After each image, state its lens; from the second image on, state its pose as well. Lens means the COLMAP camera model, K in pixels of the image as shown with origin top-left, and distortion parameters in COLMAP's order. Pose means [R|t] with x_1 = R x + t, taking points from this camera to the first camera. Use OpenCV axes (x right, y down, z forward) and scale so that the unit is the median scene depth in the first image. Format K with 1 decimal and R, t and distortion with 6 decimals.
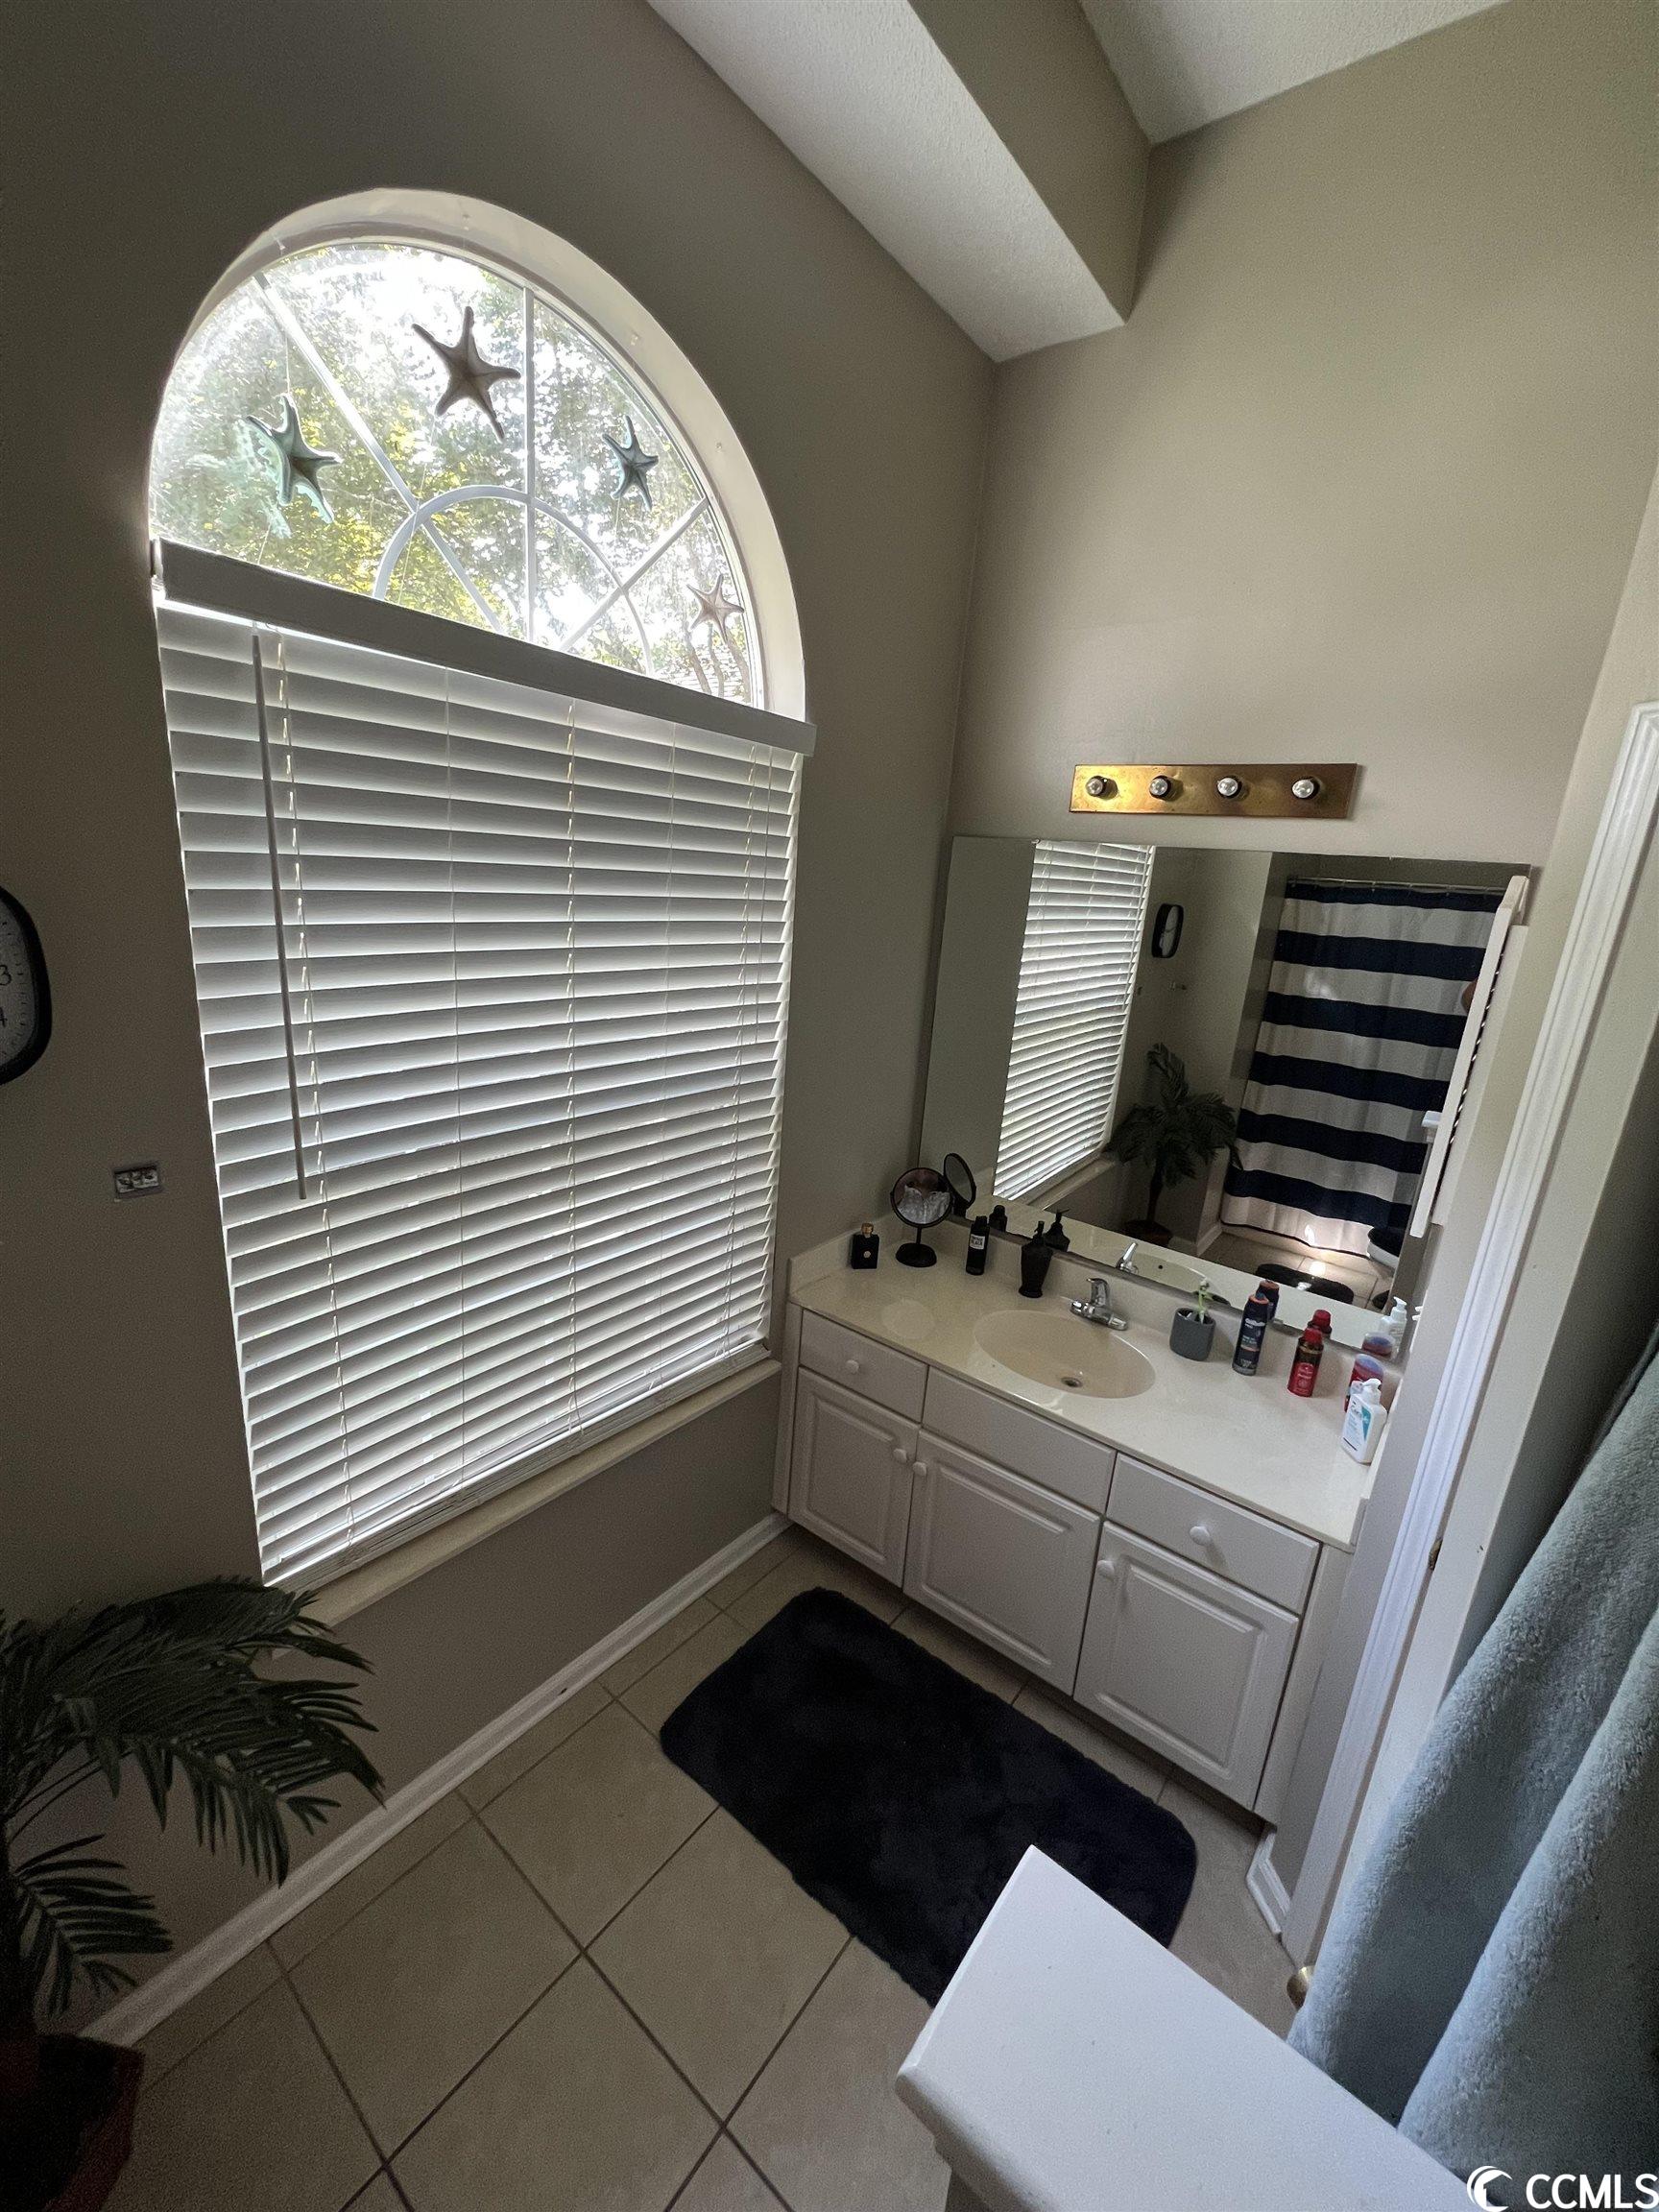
lens RADIAL K [[889.2, 0, 829.5], [0, 889.2, 1106.0], [0, 0, 1]] dist [-0.002041, -0.000078]
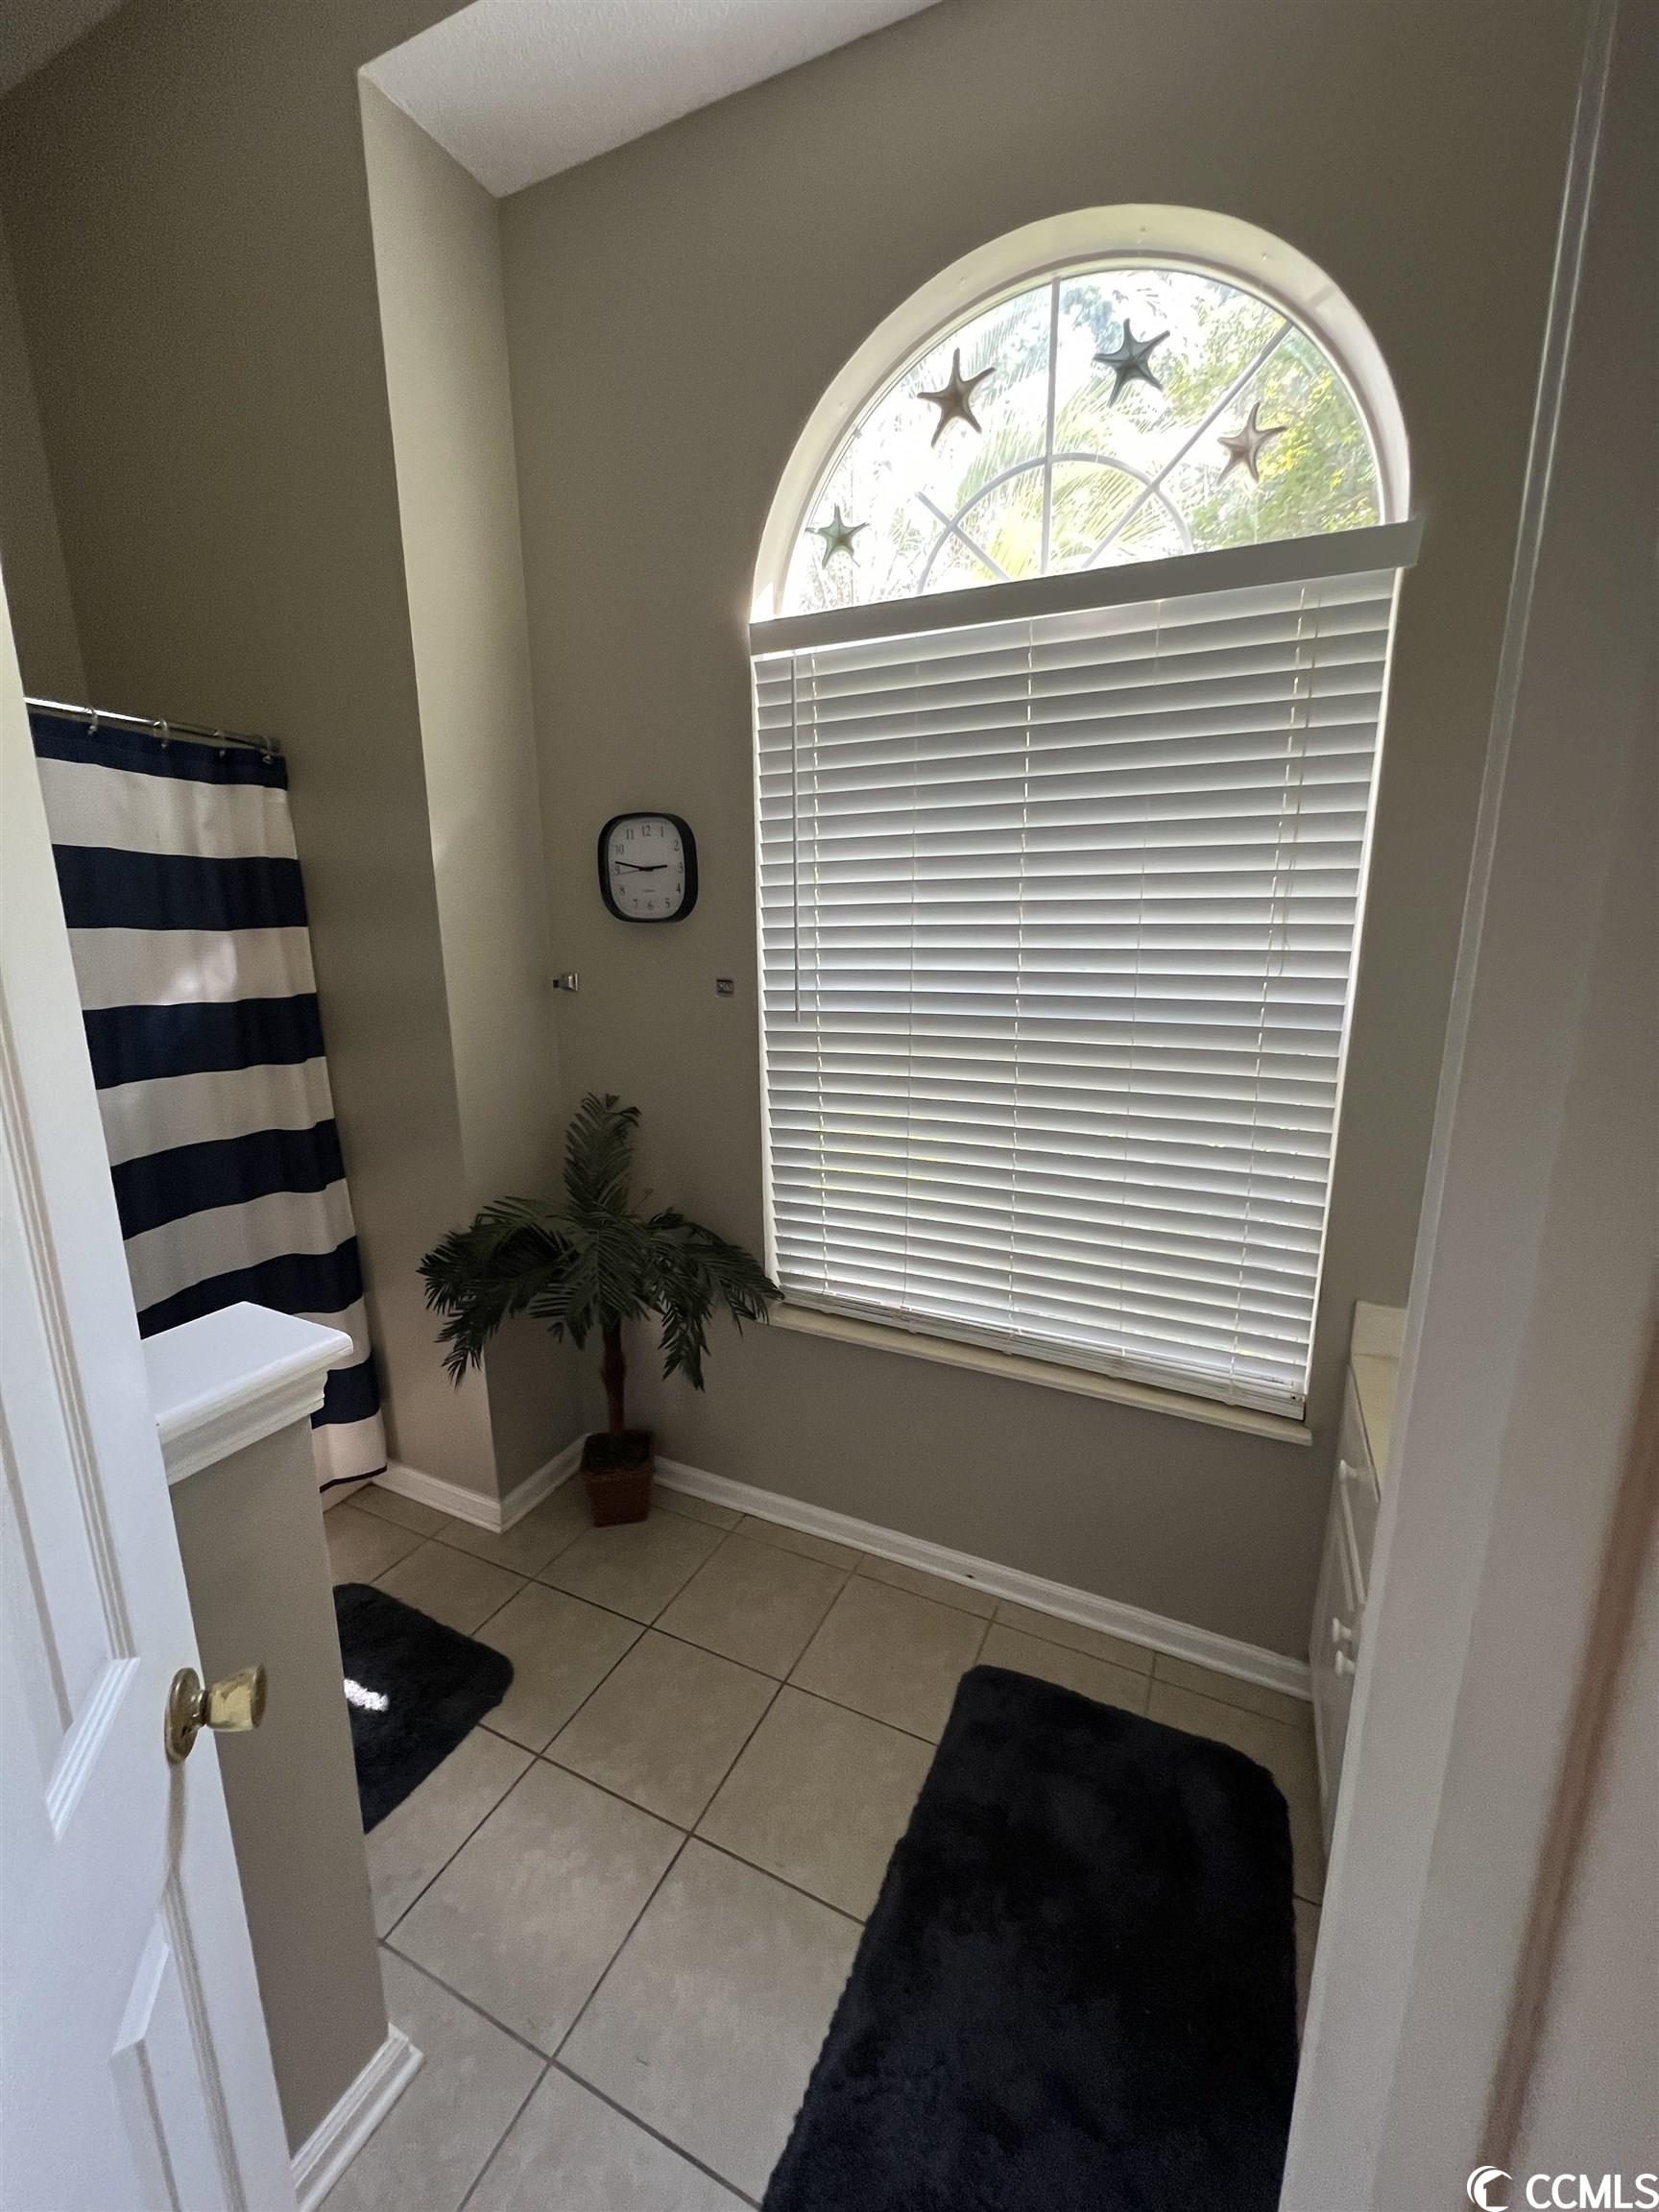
lens RADIAL K [[893.6, 0, 829.5], [0, 893.6, 1106.0], [0, 0, 1]] dist [-0.009730, 0.000013]
pose [[0.213838, 0.131144, -0.968026, 0.759818], [-0.230568, 0.969726, 0.080442, 0.089102], [0.949269, 0.205994, 0.237602, 0.591632]]
